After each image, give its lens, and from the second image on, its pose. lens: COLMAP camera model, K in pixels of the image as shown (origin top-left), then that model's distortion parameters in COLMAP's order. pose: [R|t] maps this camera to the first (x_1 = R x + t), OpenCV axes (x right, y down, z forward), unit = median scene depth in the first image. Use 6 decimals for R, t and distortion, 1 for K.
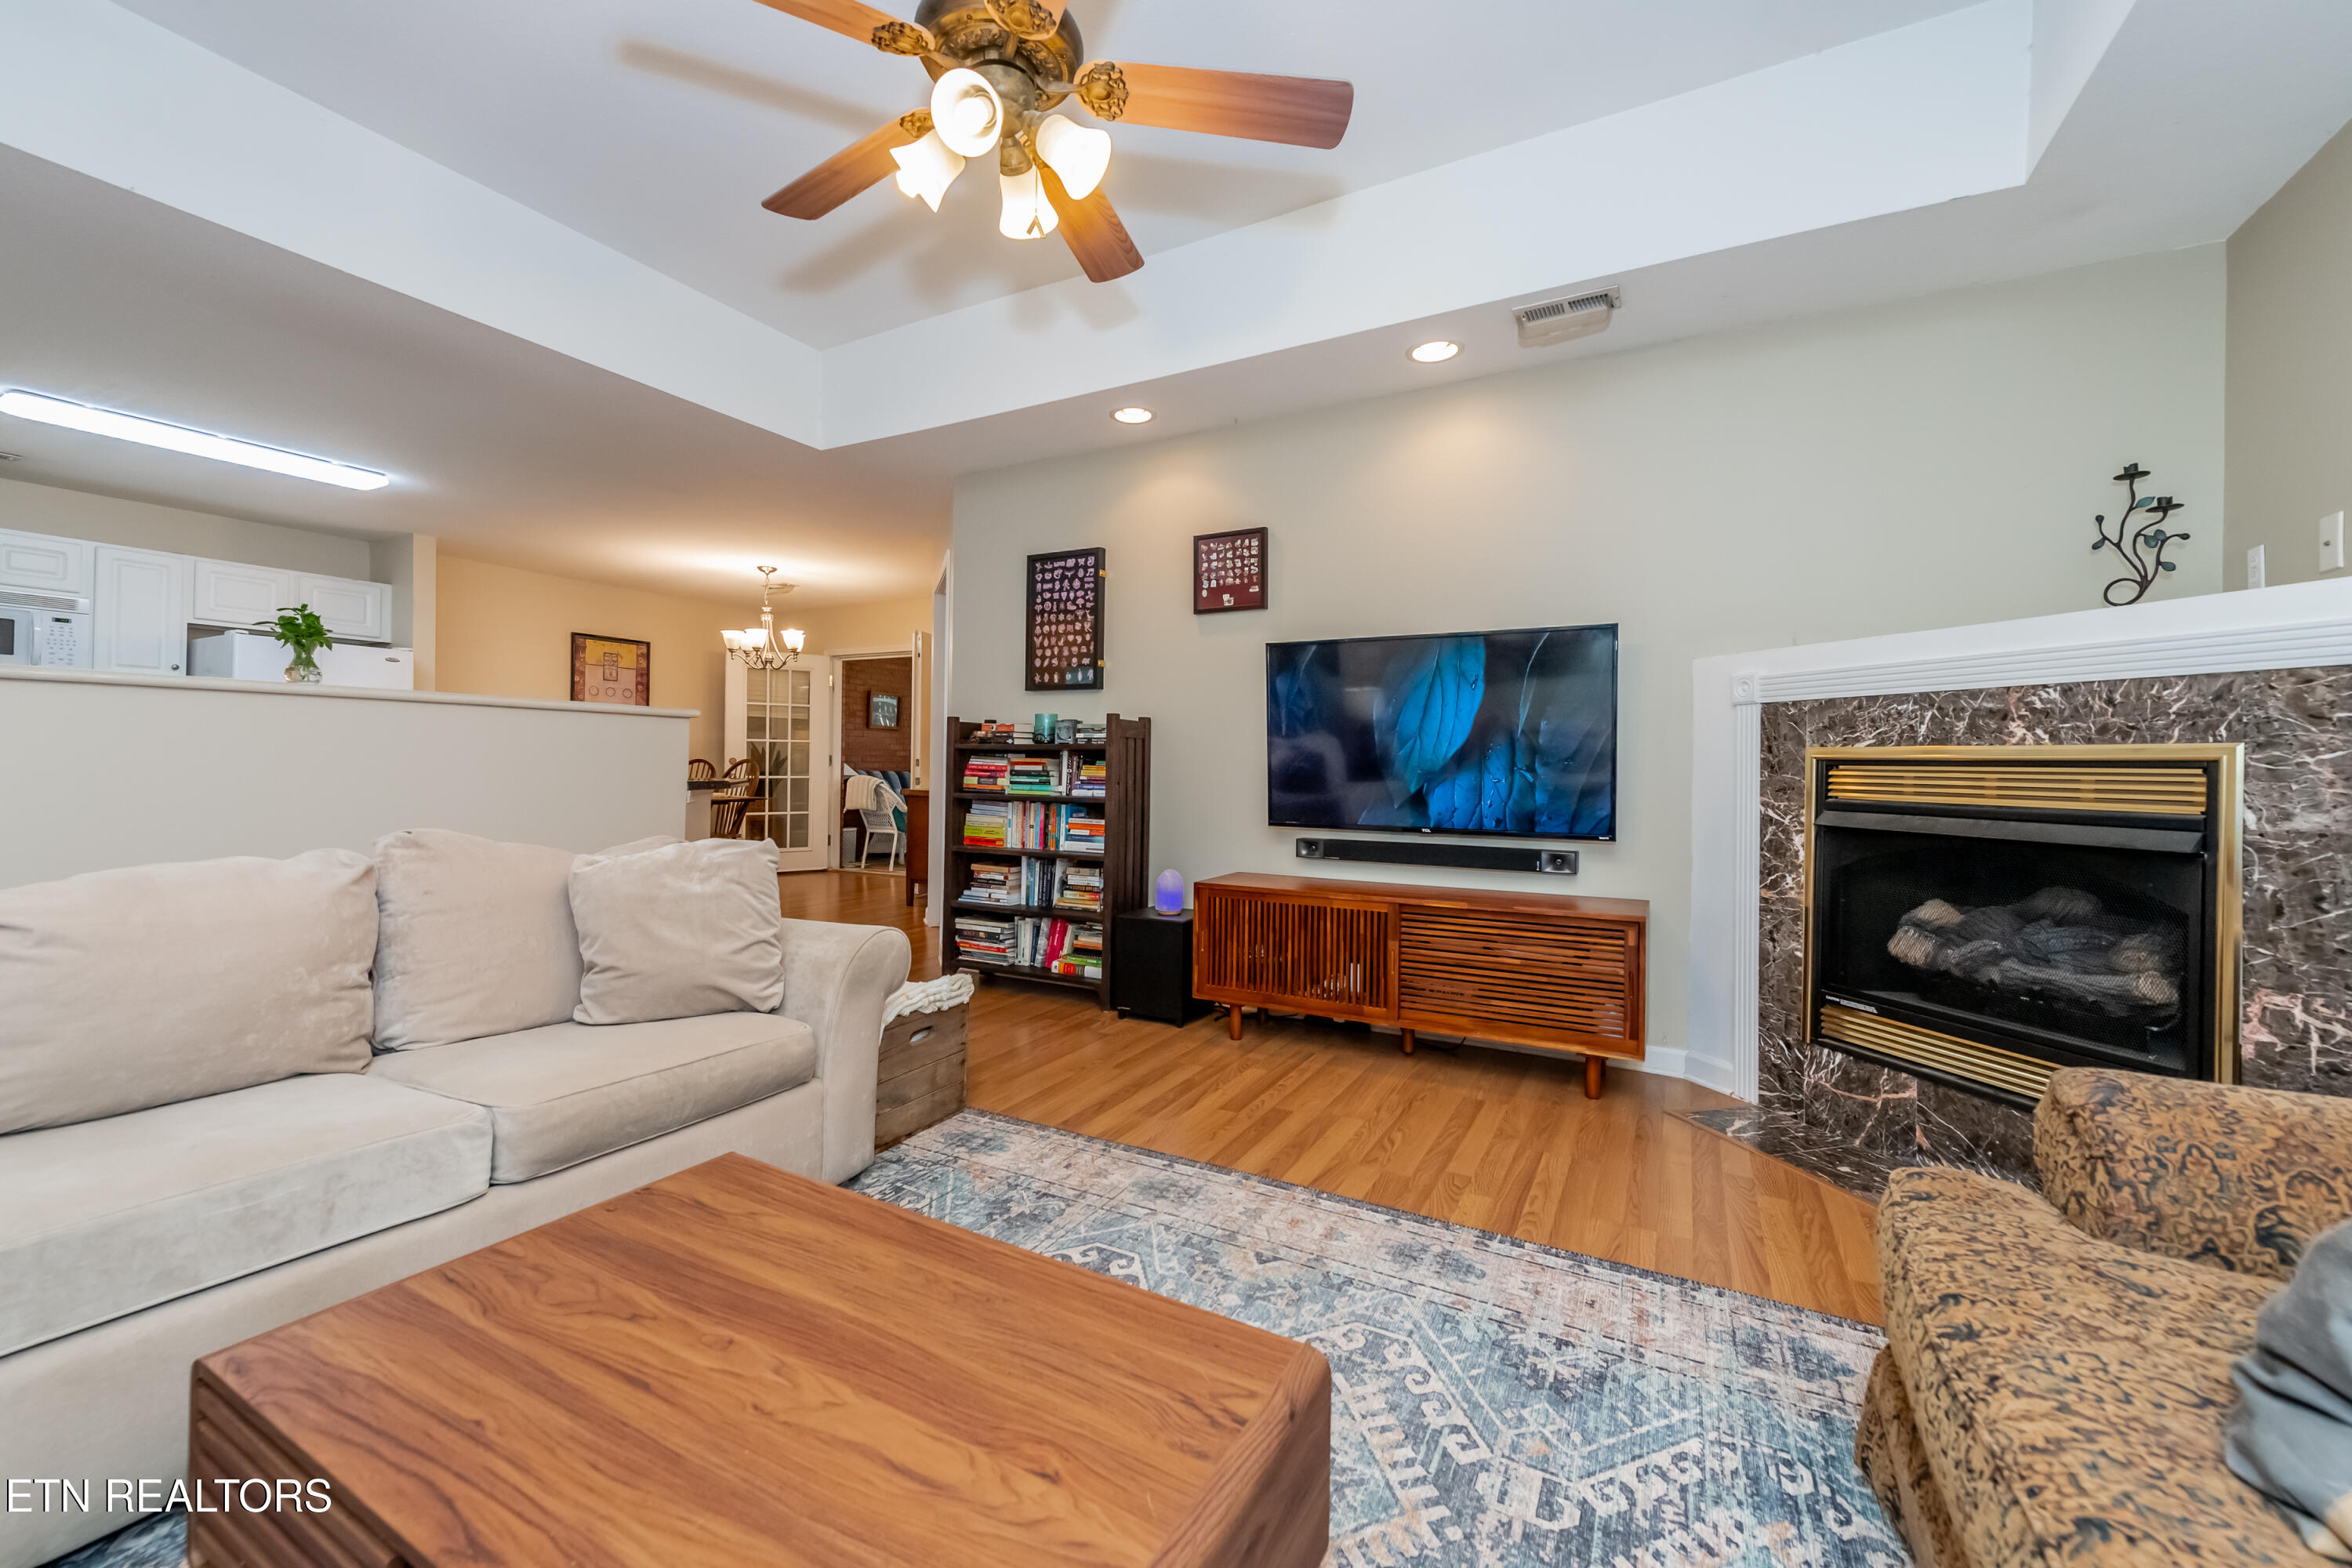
lens RADIAL K [[917.3, 0, 1167.1], [0, 917.3, 776.2], [0, 0, 1]] dist [0.002407, 0.000075]
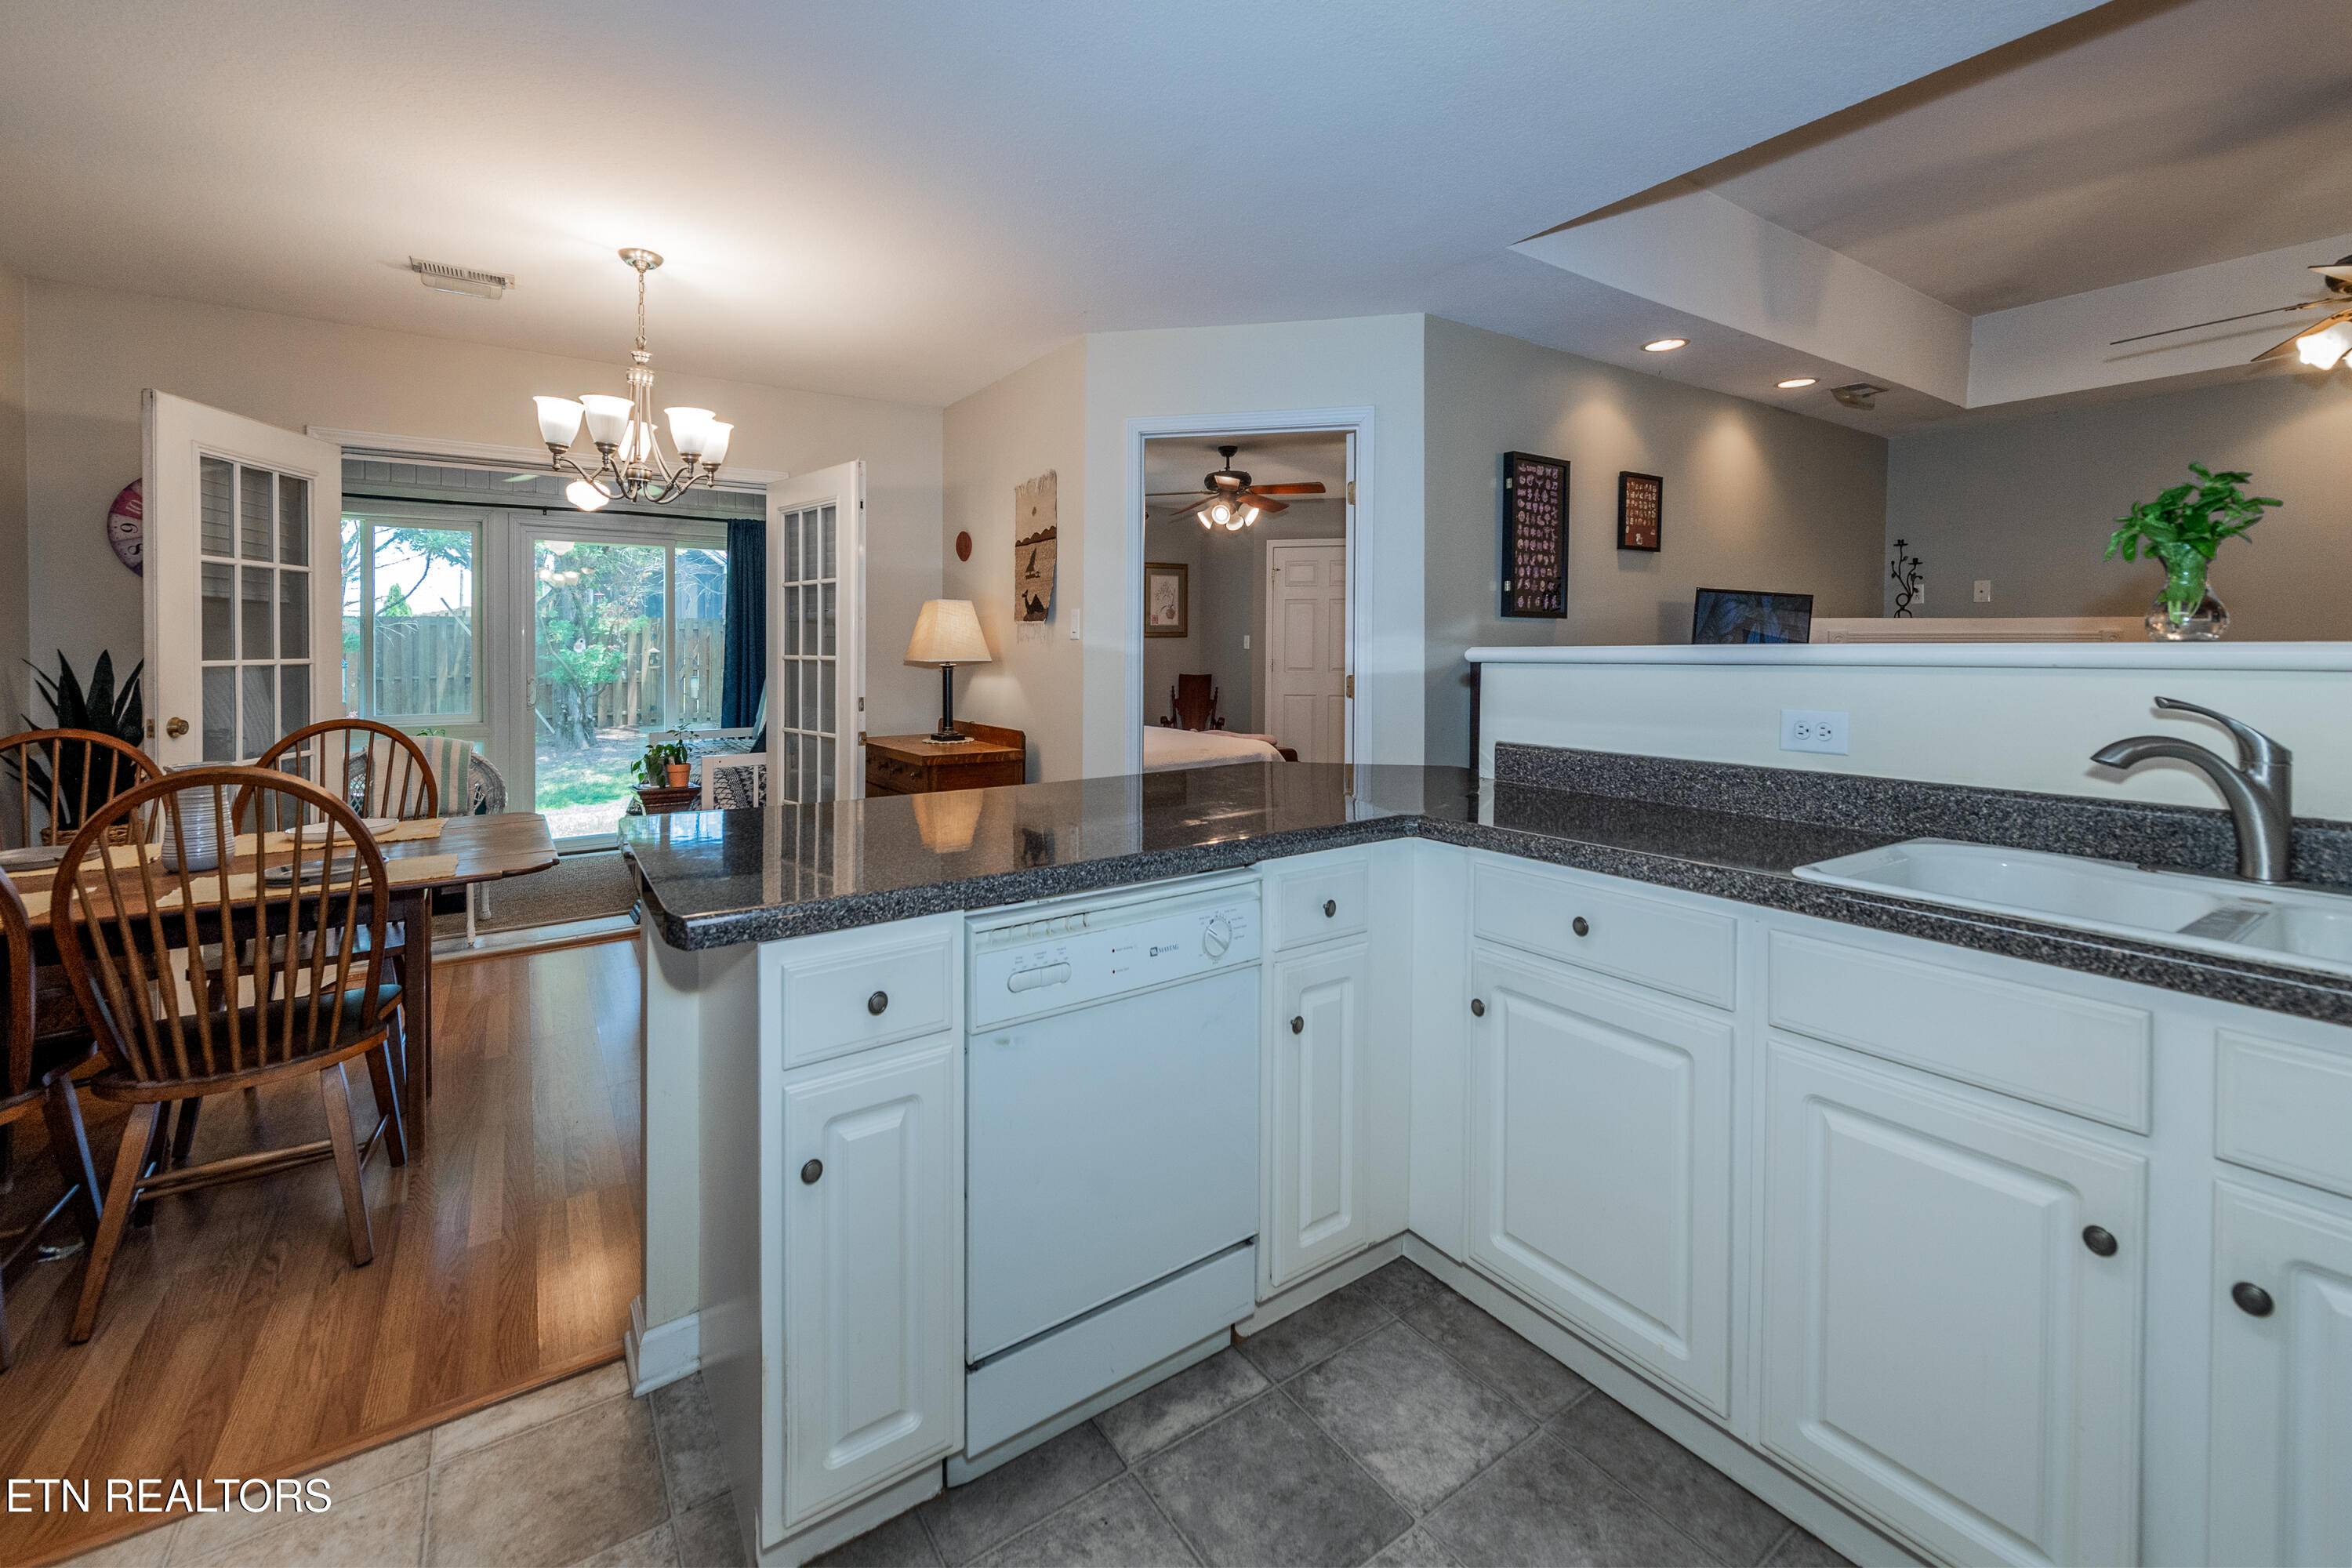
lens RADIAL K [[1019.4, 0, 1176.7], [0, 1019.4, 646.3], [0, 0, 1]] dist [0.022871, -0.010278]
pose [[0.445406, -0.020066, 0.895104, -1.160098], [0.003133, 0.999778, 0.020853, -0.091732], [-0.895323, -0.006484, 0.445370, 0.908377]]
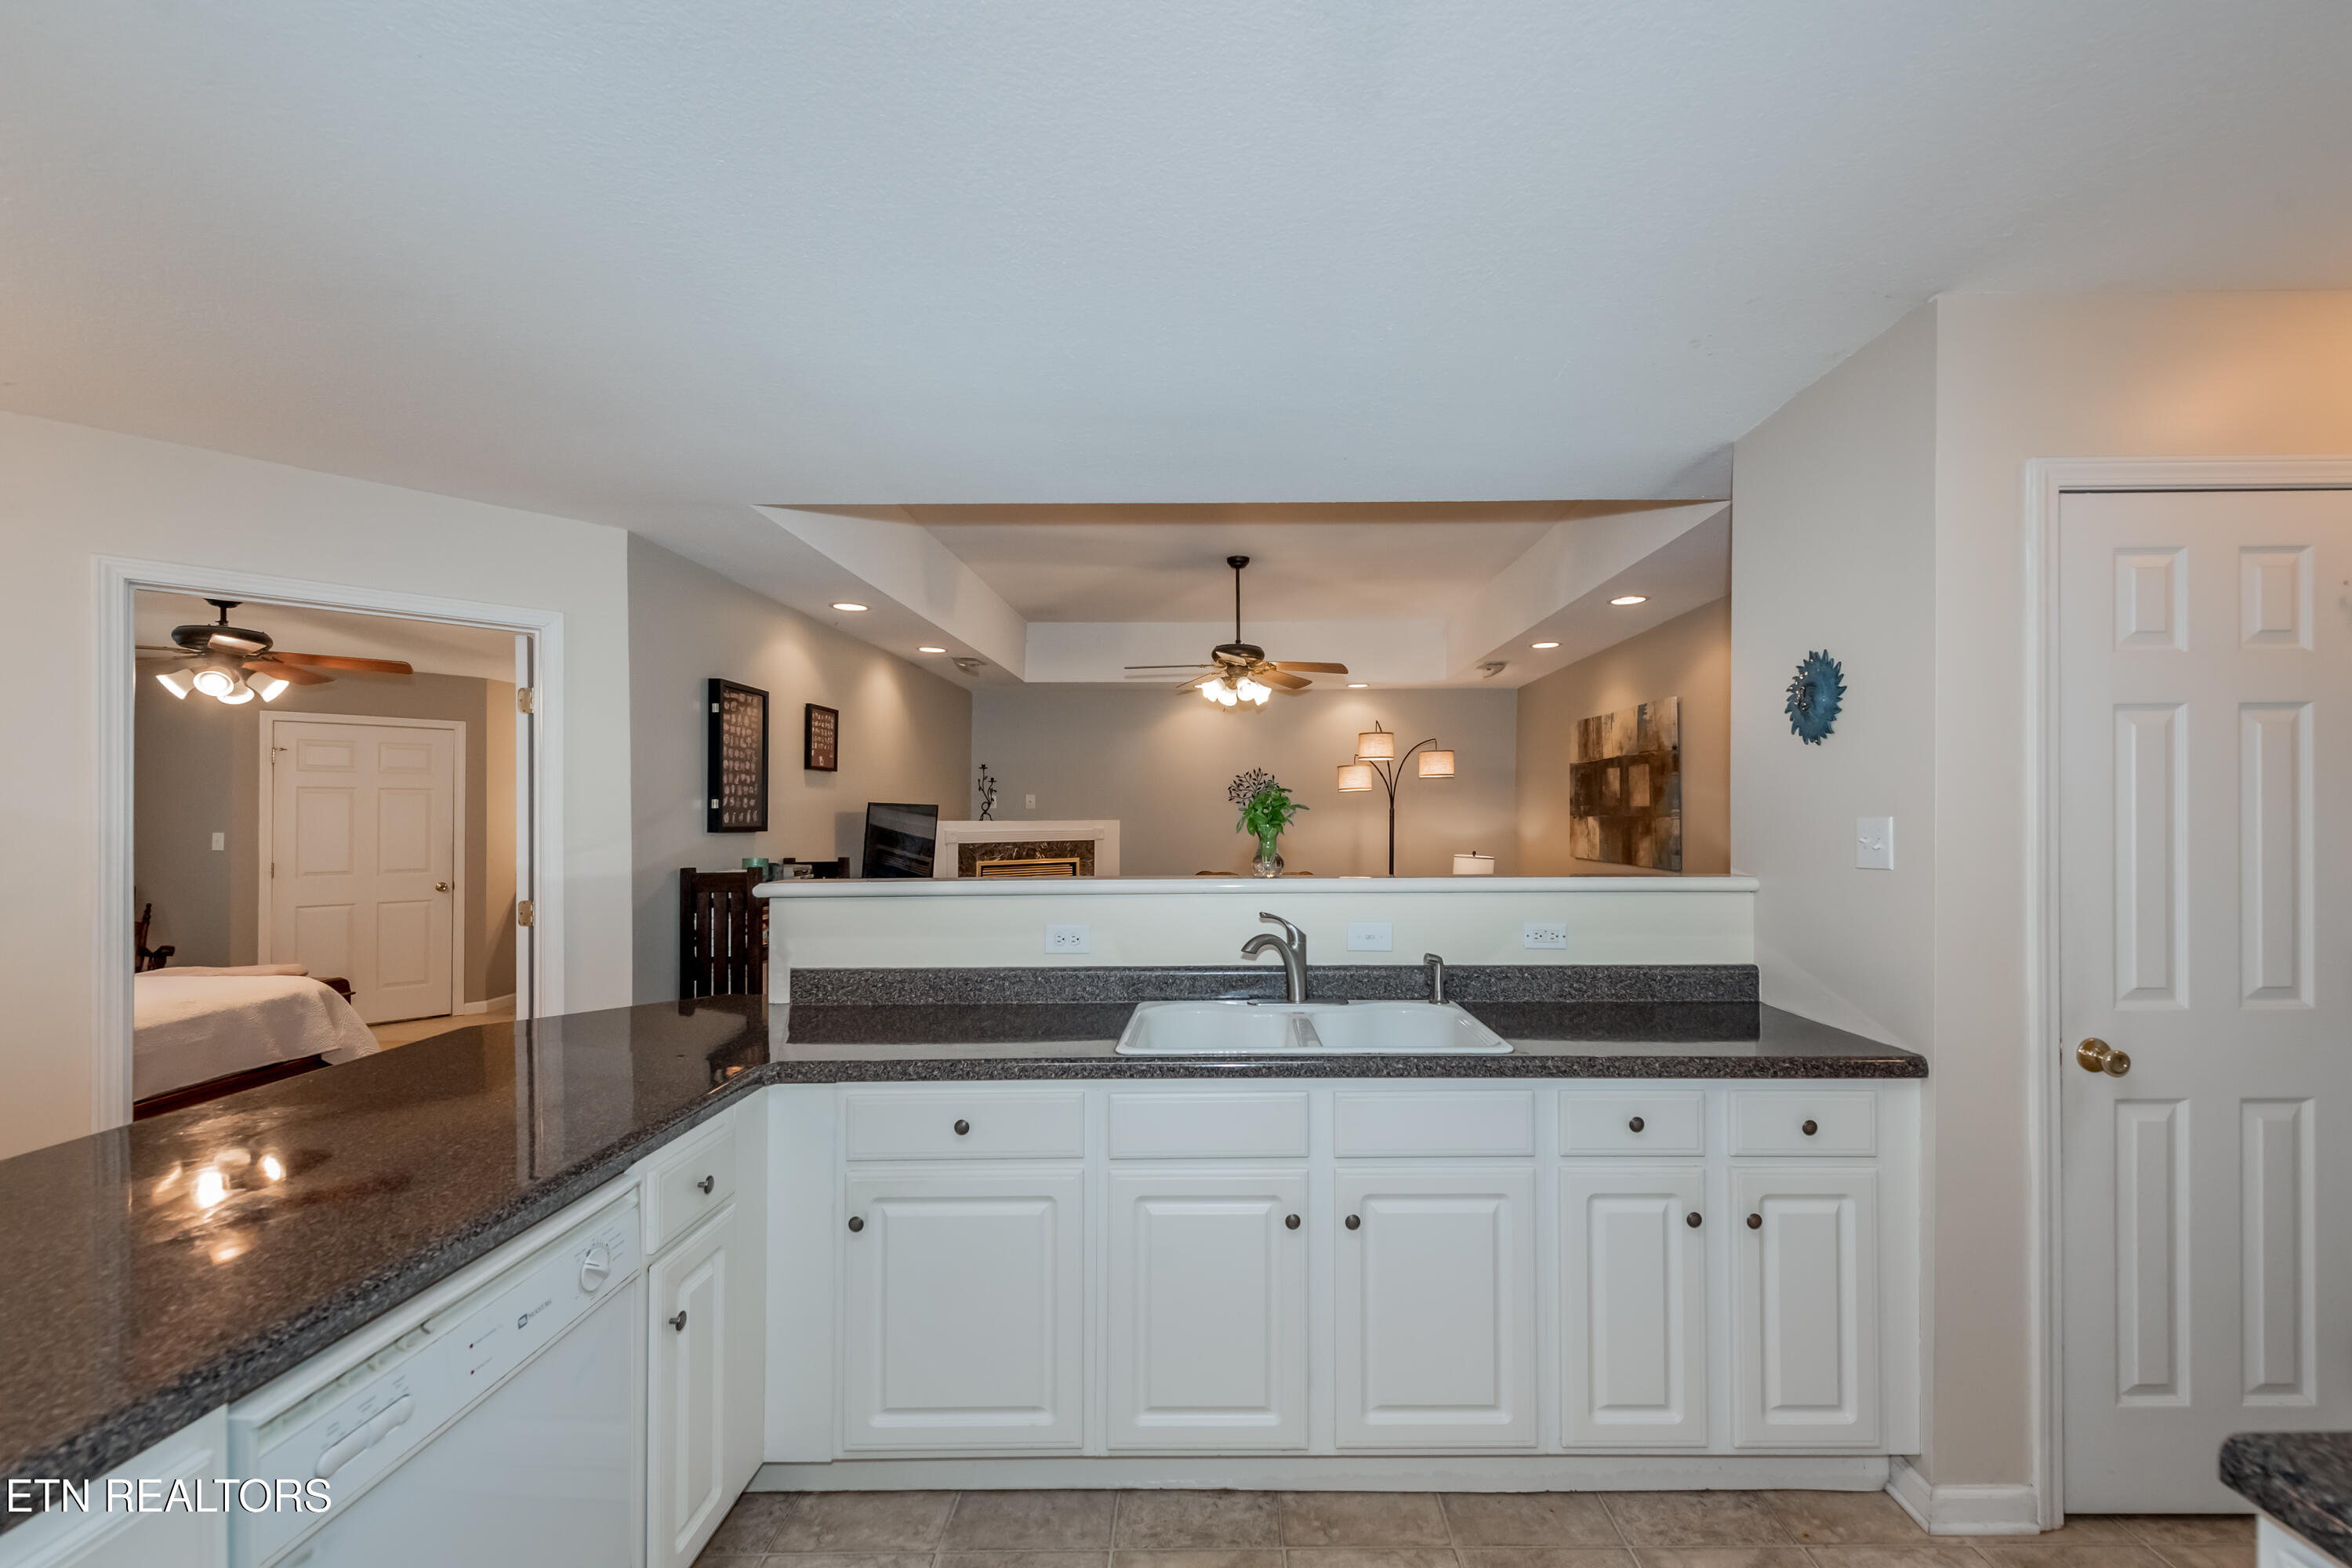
lens RADIAL K [[842.5, 0, 1254.5], [0, 842.5, 811.5], [0, 0, 1]] dist [0.002009, -0.000201]
pose [[-0.487868, -0.003071, 0.872912, -1.161519], [0.004140, 0.999974, 0.005832, -0.122263], [-0.872908, 0.006459, -0.487843, 0.998378]]
